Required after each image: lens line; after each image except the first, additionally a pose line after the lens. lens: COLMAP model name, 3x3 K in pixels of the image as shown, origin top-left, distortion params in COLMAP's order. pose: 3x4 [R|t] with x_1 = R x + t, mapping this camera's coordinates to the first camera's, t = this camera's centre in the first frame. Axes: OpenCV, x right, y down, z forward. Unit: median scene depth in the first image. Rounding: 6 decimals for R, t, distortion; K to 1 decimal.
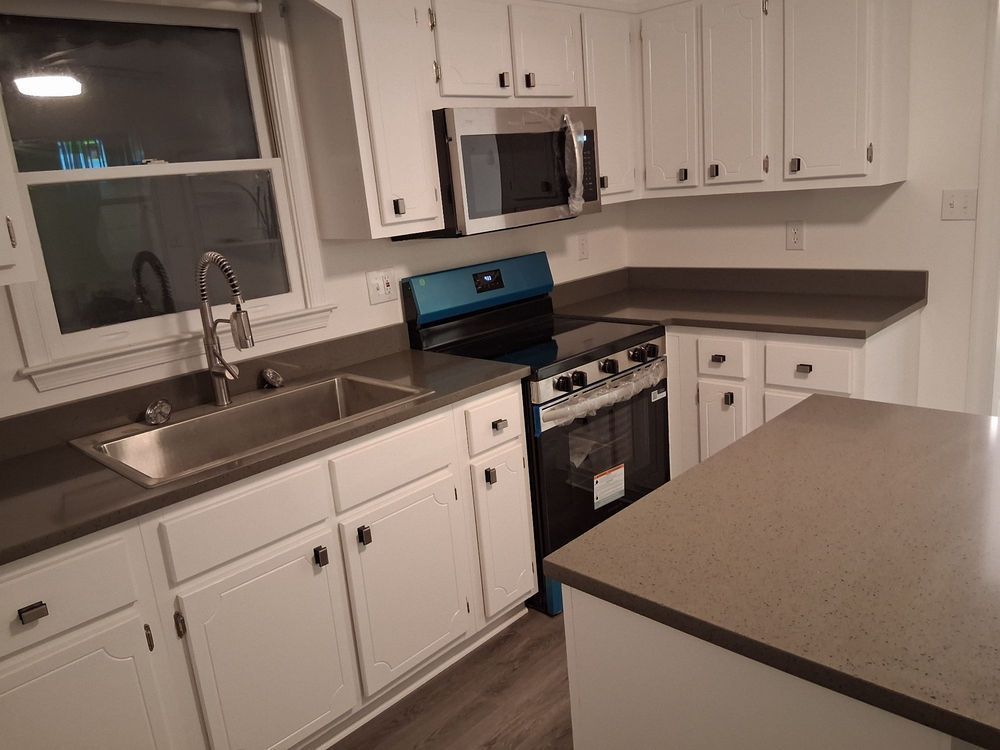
lens RADIAL K [[752.8, 0, 500.0], [0, 752.8, 375.0], [0, 0, 1]] dist [-0.001202, -0.005263]
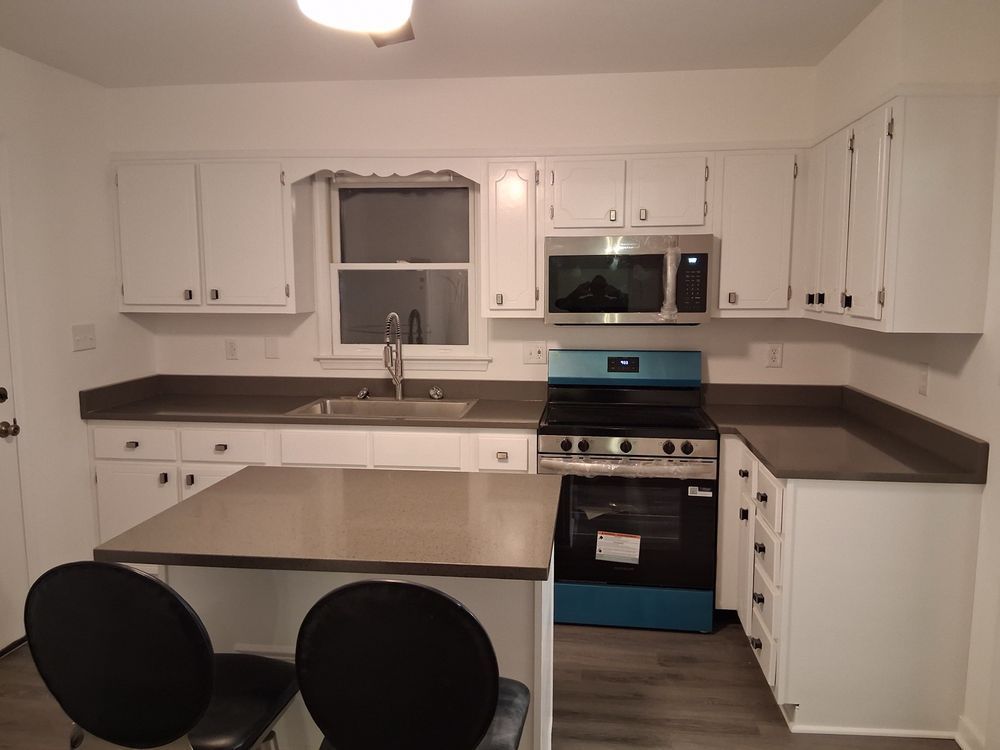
lens RADIAL K [[724.7, 0, 501.2], [0, 724.7, 360.0], [0, 0, 1]] dist [-0.000473, -0.000594]
pose [[0.605251, 0.171213, -0.777404, 0.896487], [-0.249564, 0.968173, 0.018928, -0.117254], [0.755903, 0.182556, 0.628717, 0.093985]]
